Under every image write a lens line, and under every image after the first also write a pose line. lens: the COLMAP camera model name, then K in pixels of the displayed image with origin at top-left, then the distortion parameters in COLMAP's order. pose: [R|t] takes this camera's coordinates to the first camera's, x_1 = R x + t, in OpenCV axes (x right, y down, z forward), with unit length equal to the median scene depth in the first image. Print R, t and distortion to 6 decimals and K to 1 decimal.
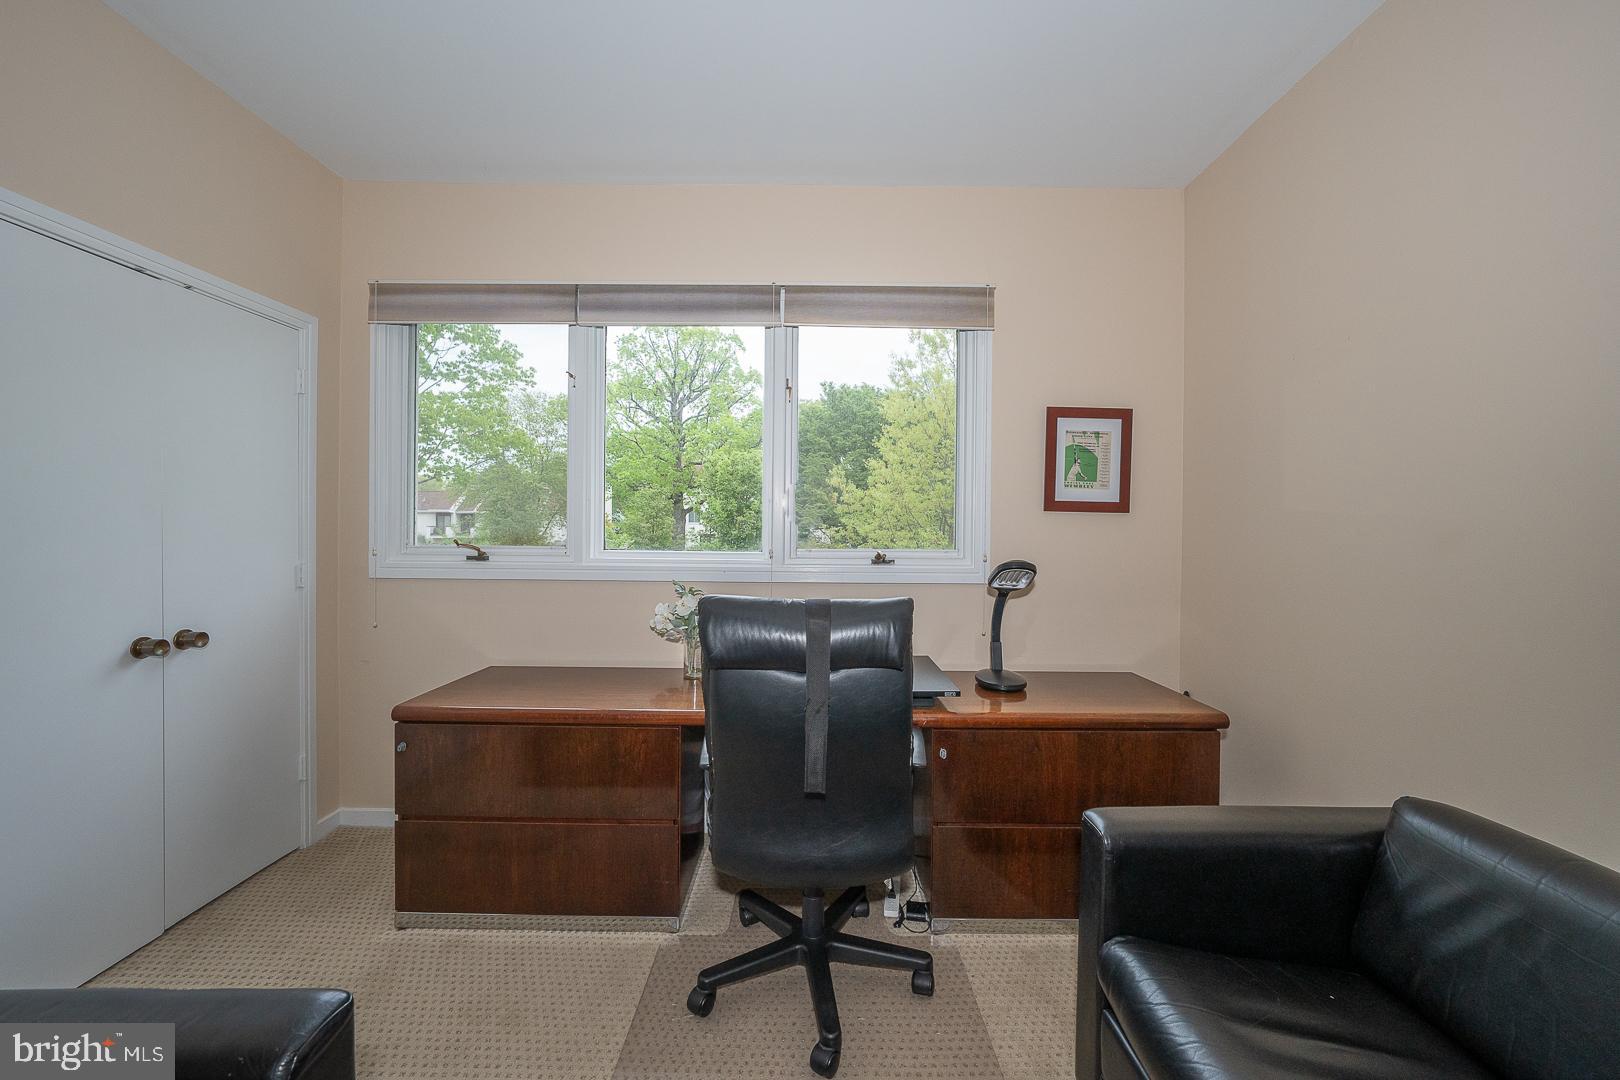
lens RADIAL K [[620.4, 0, 810.0], [0, 620.4, 540.0], [0, 0, 1]] dist [-0.001469, -0.000042]
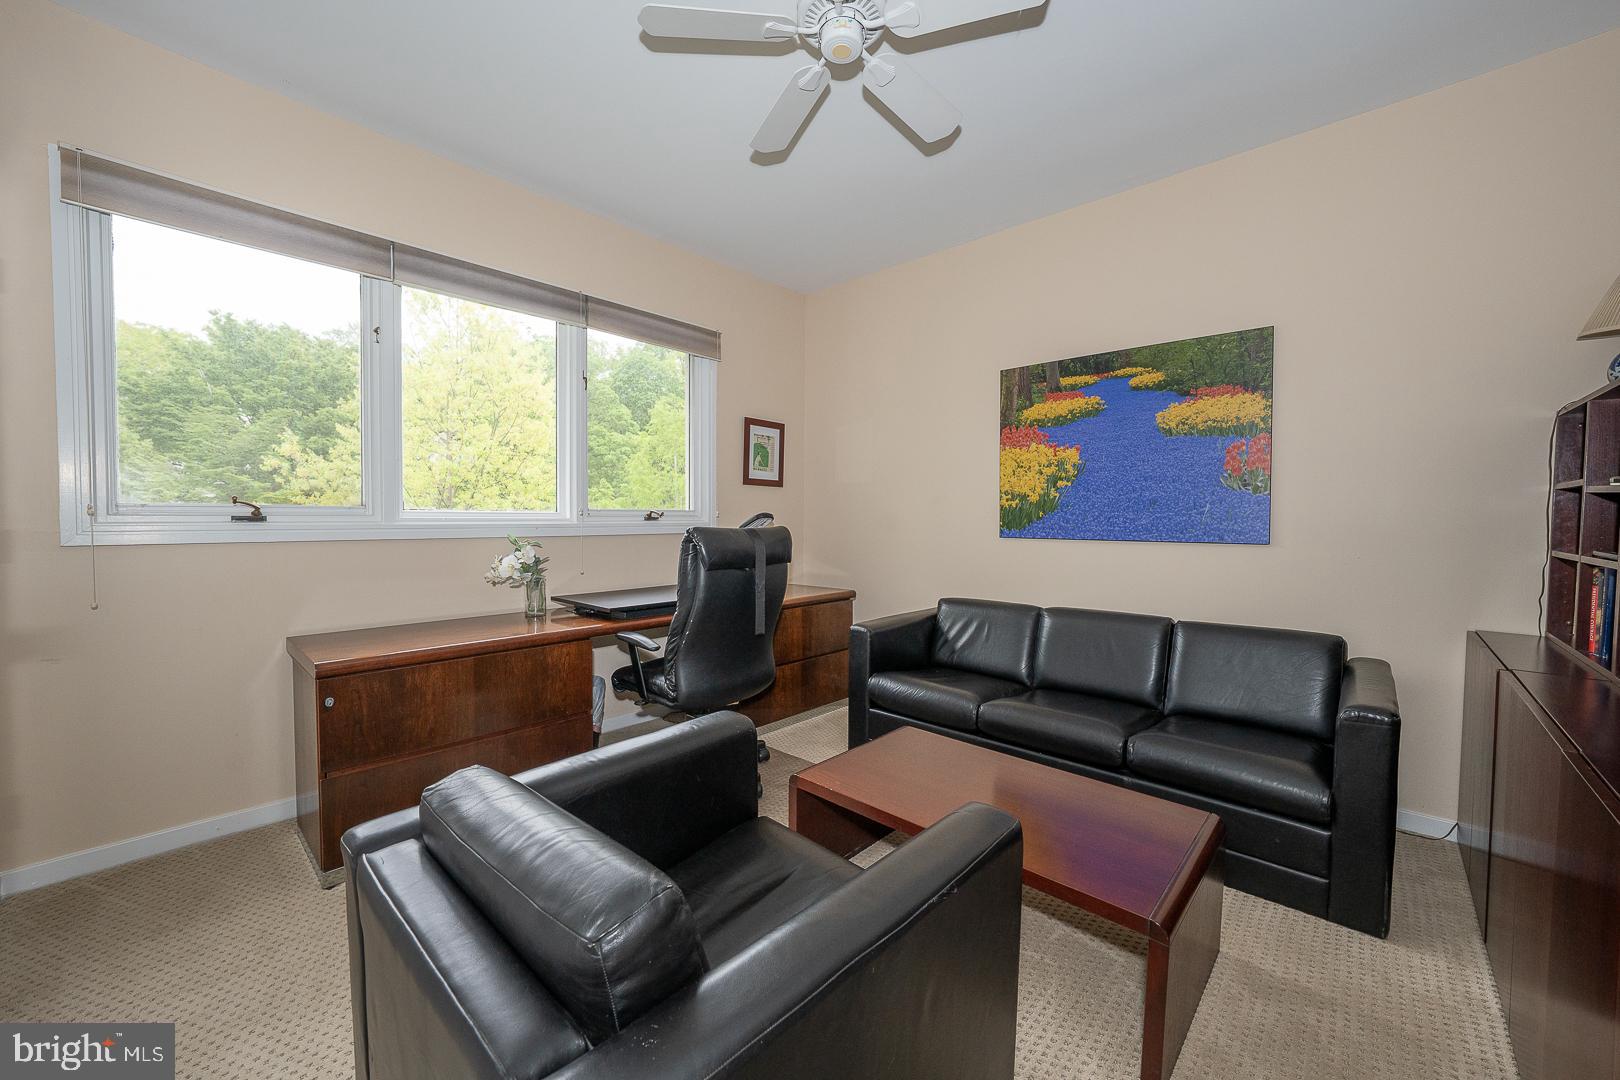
lens RADIAL K [[620.4, 0, 810.0], [0, 620.4, 540.0], [0, 0, 1]] dist [-0.001469, -0.000042]
pose [[0.678026, -0.034167, 0.734243, -0.648128], [0.015462, 0.999361, 0.032226, 0.043901], [-0.734875, -0.010497, 0.678121, -0.167695]]
